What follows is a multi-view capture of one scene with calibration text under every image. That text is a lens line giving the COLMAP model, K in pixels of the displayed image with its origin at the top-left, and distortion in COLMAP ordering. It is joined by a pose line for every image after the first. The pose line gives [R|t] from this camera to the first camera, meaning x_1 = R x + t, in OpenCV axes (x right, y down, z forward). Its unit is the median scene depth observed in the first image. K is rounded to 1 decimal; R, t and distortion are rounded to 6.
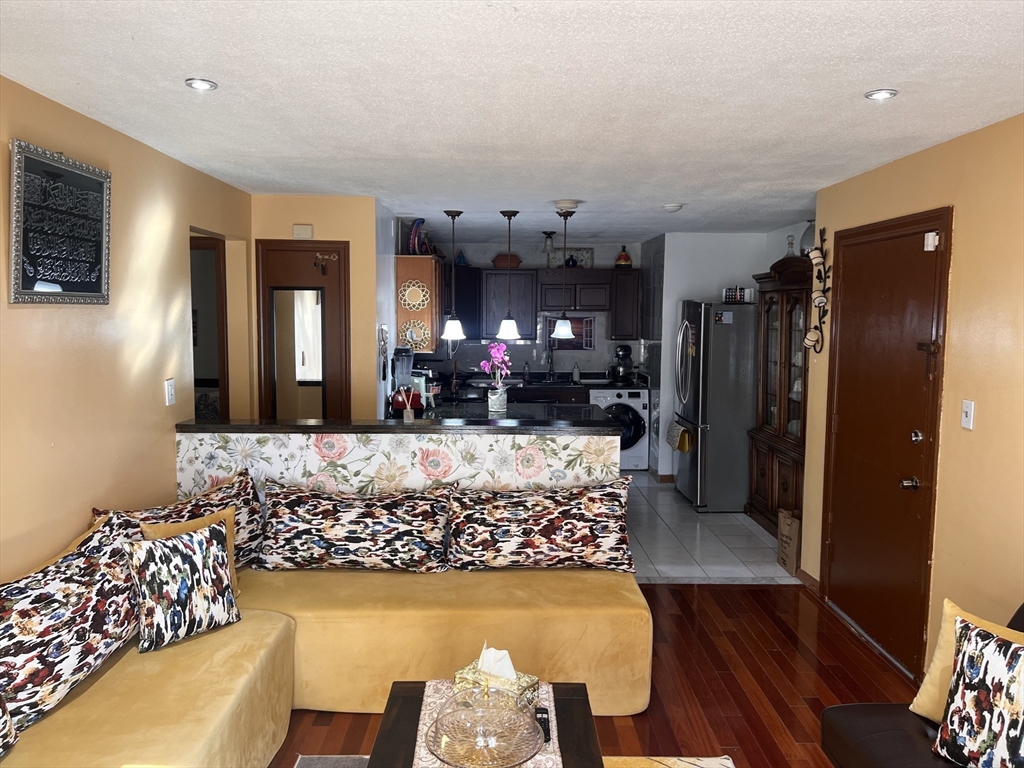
lens RADIAL K [[785.8, 0, 504.9], [0, 785.8, 379.3], [0, 0, 1]] dist [0.072709, -0.039192]
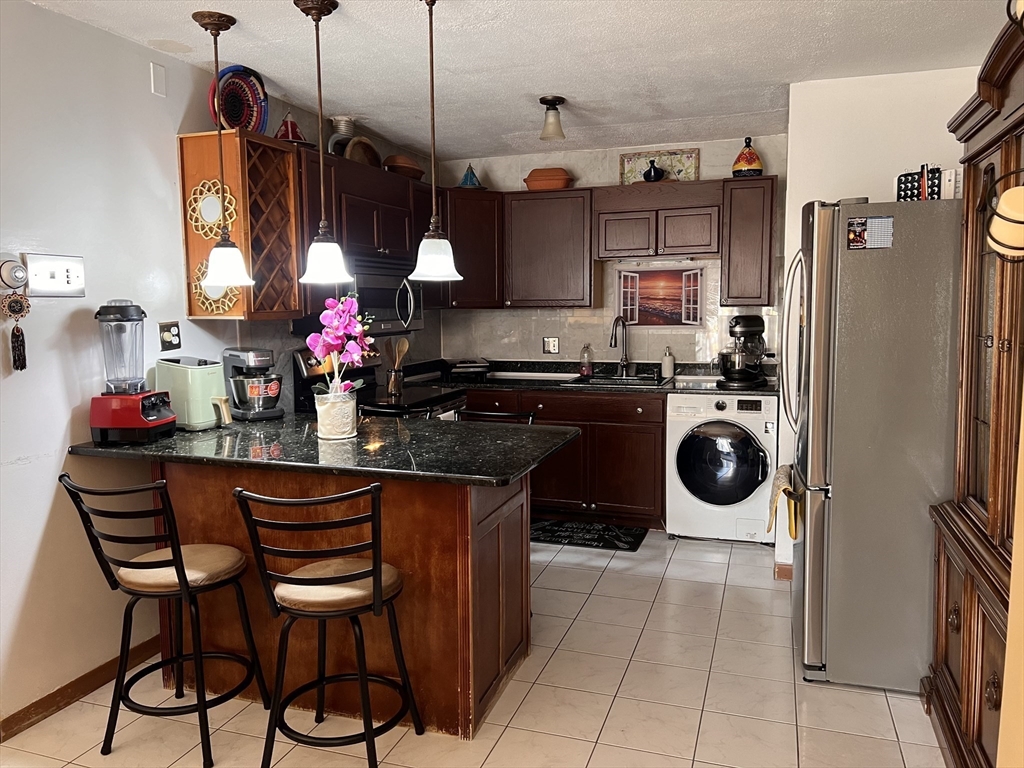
lens RADIAL K [[785.8, 0, 517.1], [0, 785.8, 384.0], [0, 0, 1]] dist [0.072709, -0.039192]
pose [[0.942952, 0.021500, -0.332232, 0.194313], [-0.016114, 0.999690, 0.018959, -0.002656], [0.332537, -0.012524, 0.943007, 0.429339]]
